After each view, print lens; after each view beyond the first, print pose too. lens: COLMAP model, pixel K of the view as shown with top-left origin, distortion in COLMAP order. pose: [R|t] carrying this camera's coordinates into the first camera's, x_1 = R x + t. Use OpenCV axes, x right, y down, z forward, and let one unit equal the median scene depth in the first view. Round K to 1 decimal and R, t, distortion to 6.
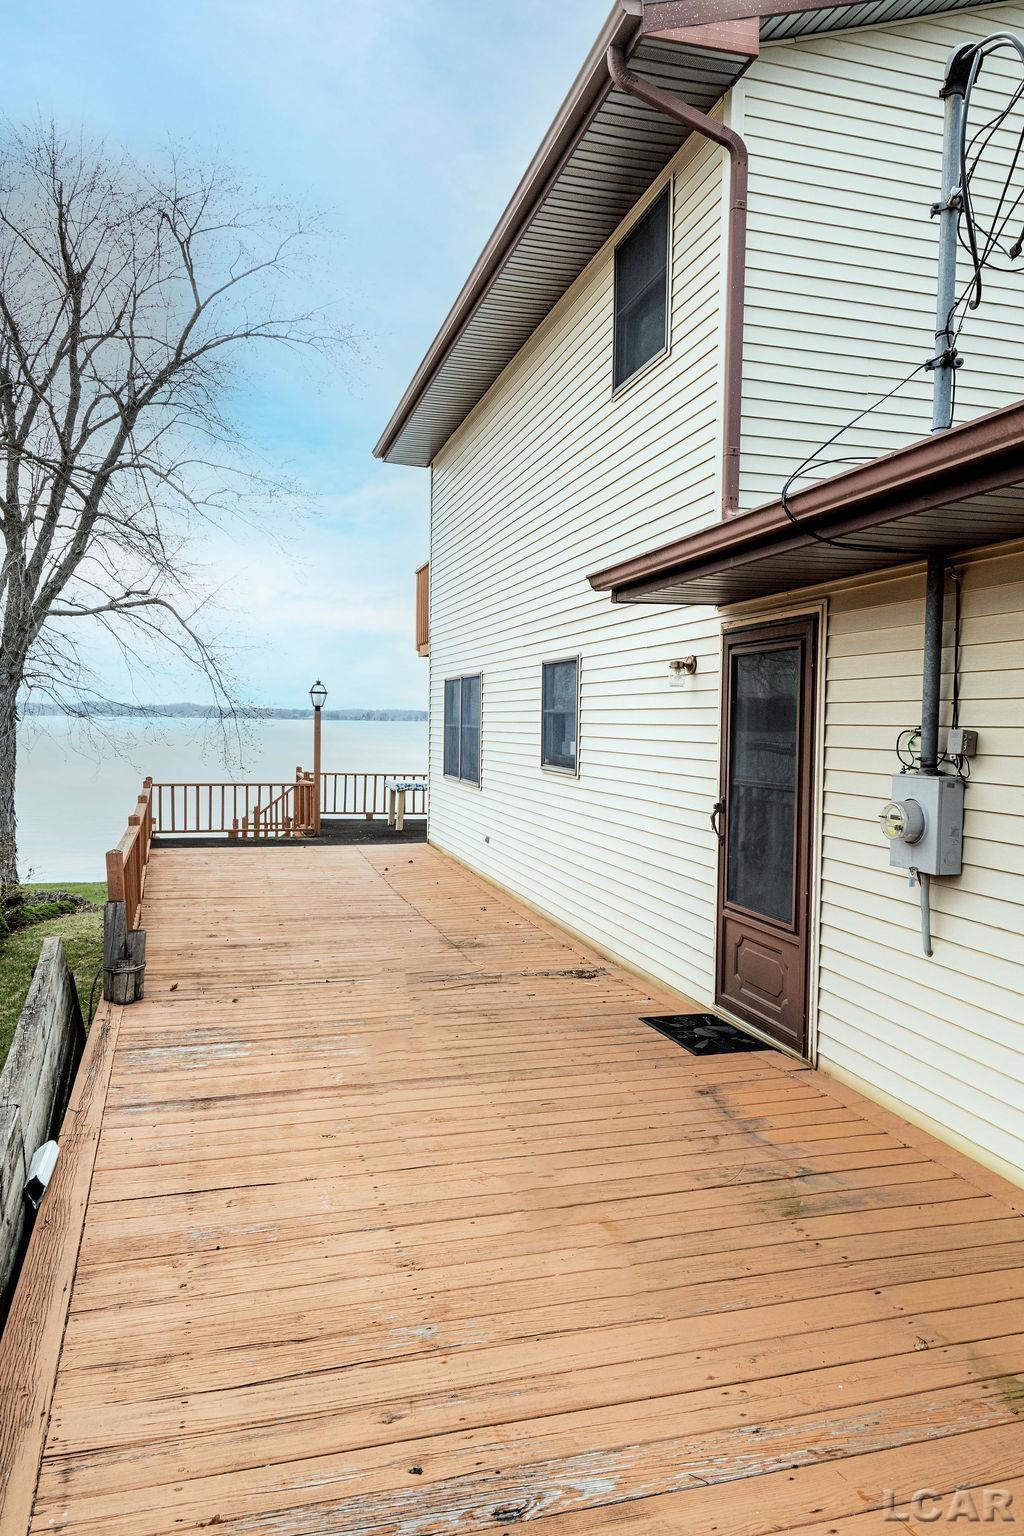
lens RADIAL K [[1055.1, 0, 512.0], [0, 1055.1, 768.0], [0, 0, 1]] dist [-0.002021, 0.002872]
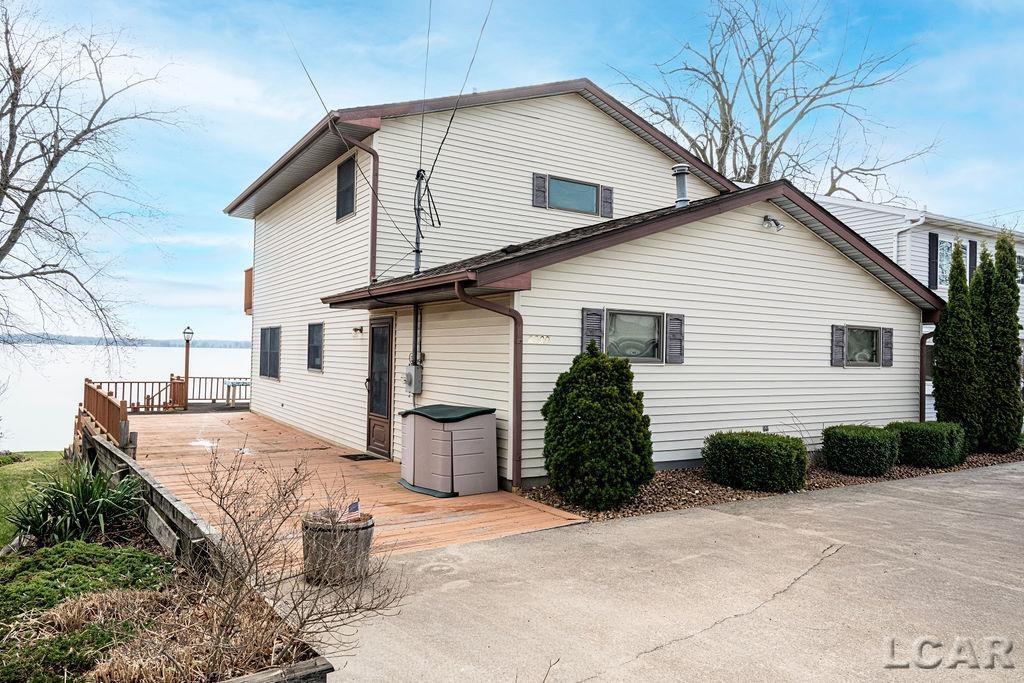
lens RADIAL K [[703.4, 0, 512.0], [0, 703.4, 341.5], [0, 0, 1]] dist [-0.002021, 0.002872]
pose [[0.957838, 0.009921, 0.287137, 0.009721], [0.005910, 0.998512, -0.054216, 0.016990], [-0.287247, 0.053627, 0.956354, -0.412978]]
